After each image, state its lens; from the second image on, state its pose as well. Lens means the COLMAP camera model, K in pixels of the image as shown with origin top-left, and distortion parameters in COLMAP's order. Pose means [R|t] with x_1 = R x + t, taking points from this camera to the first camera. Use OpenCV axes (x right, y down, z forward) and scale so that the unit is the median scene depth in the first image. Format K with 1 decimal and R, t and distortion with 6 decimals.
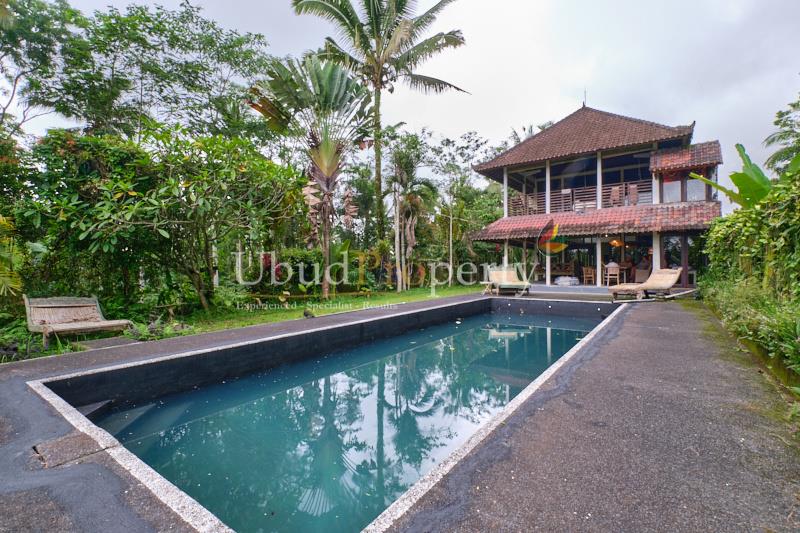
lens RADIAL K [[372.5, 0, 398.2], [0, 372.5, 267.7], [0, 0, 1]] dist [-0.003182, -0.000117]
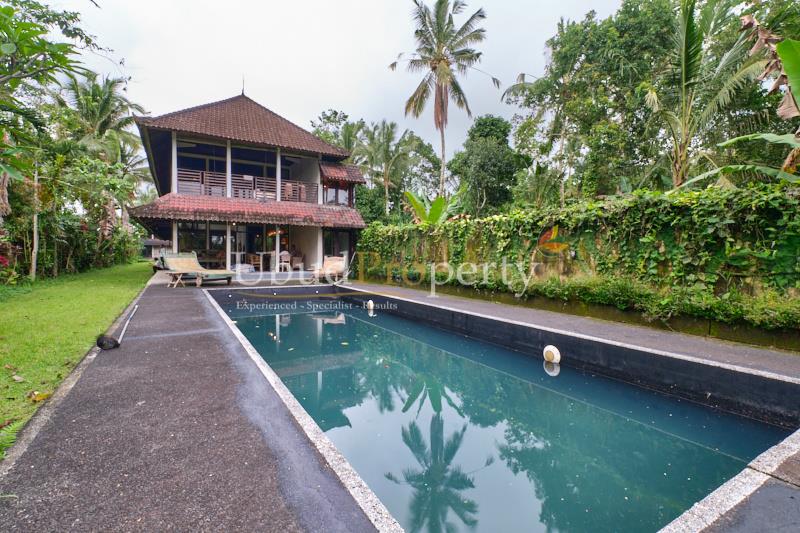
lens RADIAL K [[372.5, 0, 399.4], [0, 372.5, 262.6], [0, 0, 1]] dist [-0.003182, -0.000117]
pose [[0.397639, -0.012912, 0.917451, -0.313510], [-0.009793, 0.999784, 0.018315, -0.001293], [-0.917490, -0.016268, 0.397427, 0.237552]]
